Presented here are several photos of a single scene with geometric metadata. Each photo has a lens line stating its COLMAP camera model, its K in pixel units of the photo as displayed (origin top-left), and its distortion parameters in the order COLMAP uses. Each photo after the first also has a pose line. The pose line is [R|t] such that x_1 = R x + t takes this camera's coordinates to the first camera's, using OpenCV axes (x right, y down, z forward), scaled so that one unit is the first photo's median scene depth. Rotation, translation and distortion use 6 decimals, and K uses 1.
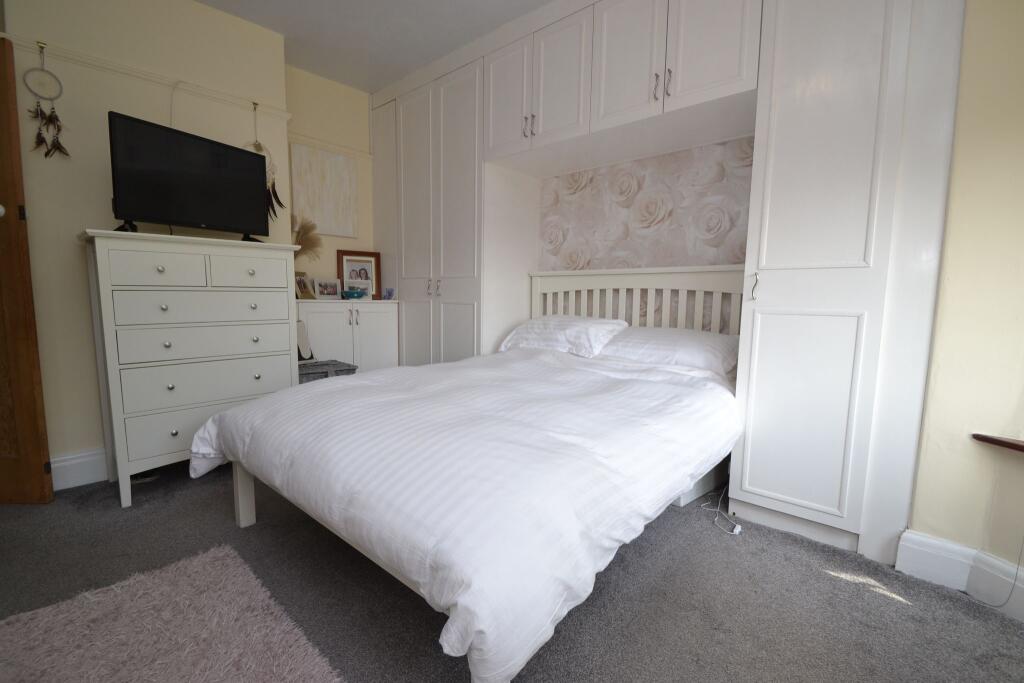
lens RADIAL K [[458.4, 0, 503.7], [0, 458.4, 348.2], [0, 0, 1]] dist [0.016845, -0.019622]
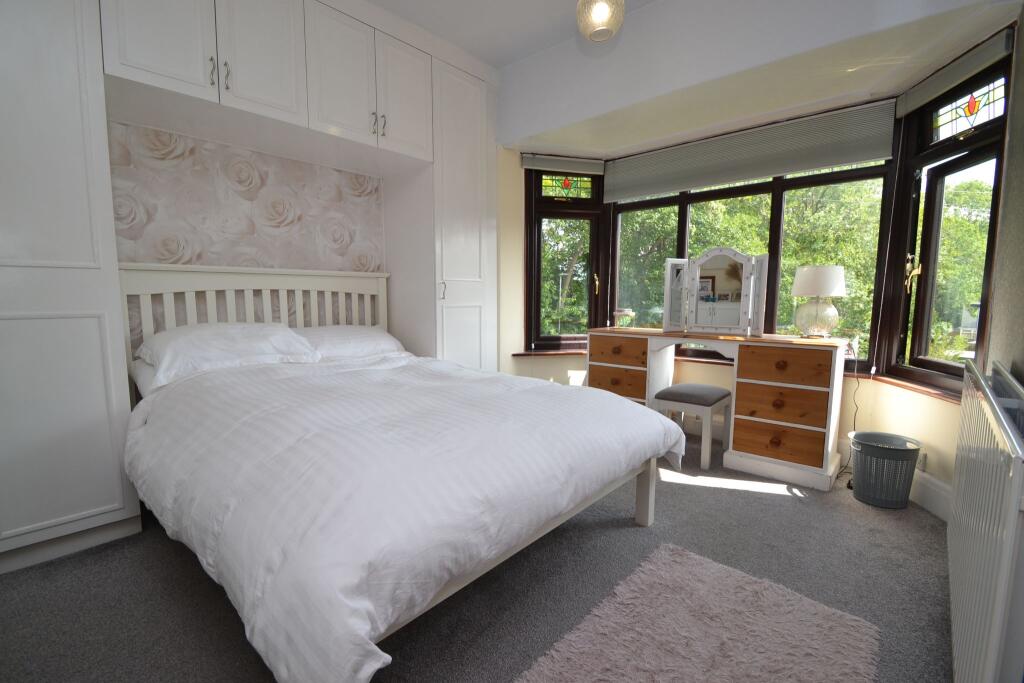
lens RADIAL K [[458.4, 0, 503.7], [0, 458.4, 348.2], [0, 0, 1]] dist [0.016845, -0.019622]
pose [[-0.017100, -0.119858, 0.992644, -0.679924], [0.119480, 0.985430, 0.121046, -0.068761], [-0.992689, 0.120671, -0.002530, 0.543356]]
